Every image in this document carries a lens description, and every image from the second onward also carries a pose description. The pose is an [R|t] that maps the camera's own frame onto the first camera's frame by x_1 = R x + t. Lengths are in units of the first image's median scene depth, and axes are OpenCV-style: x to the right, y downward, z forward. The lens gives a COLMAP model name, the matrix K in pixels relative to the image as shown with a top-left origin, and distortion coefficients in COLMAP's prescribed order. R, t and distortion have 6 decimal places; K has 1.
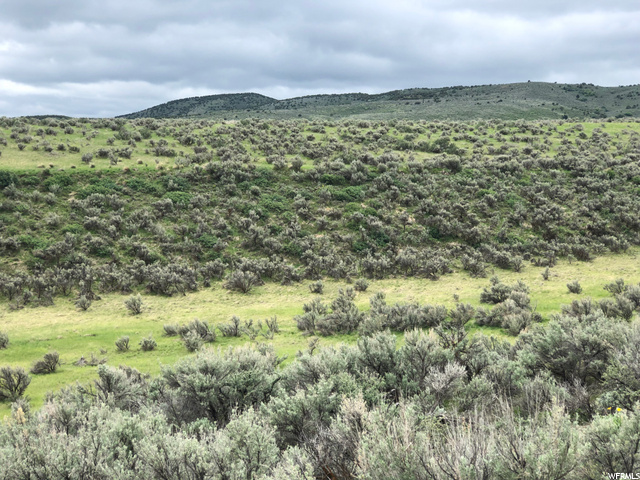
lens RADIAL K [[1028.0, 0, 317.9], [0, 1028.0, 241.9], [0, 0, 1]] dist [0.055820, 0.000000]
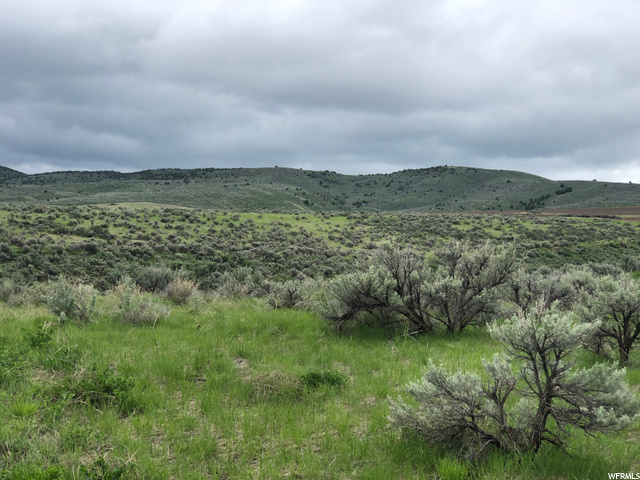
lens RADIAL K [[1028.0, 0, 318.7], [0, 1028.0, 237.6], [0, 0, 1]] dist [0.055820, 0.000000]
pose [[0.972951, 0.024278, 0.229730, 0.108033], [-0.005687, 0.996678, -0.081244, 0.009796], [-0.230940, 0.077740, 0.969857, -0.230503]]
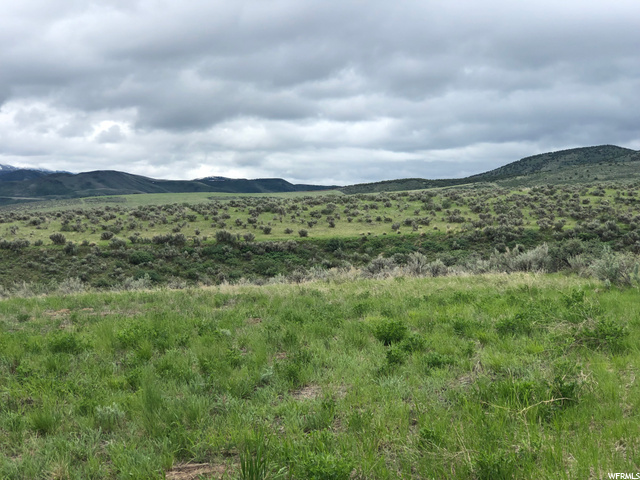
lens RADIAL K [[1028.0, 0, 317.6], [0, 1028.0, 240.6], [0, 0, 1]] dist [0.055820, 0.000000]
pose [[0.940322, -0.028830, -0.339063, 0.114998], [0.009712, 0.998272, -0.057947, 0.010908], [0.340148, 0.051195, 0.938977, -0.242955]]
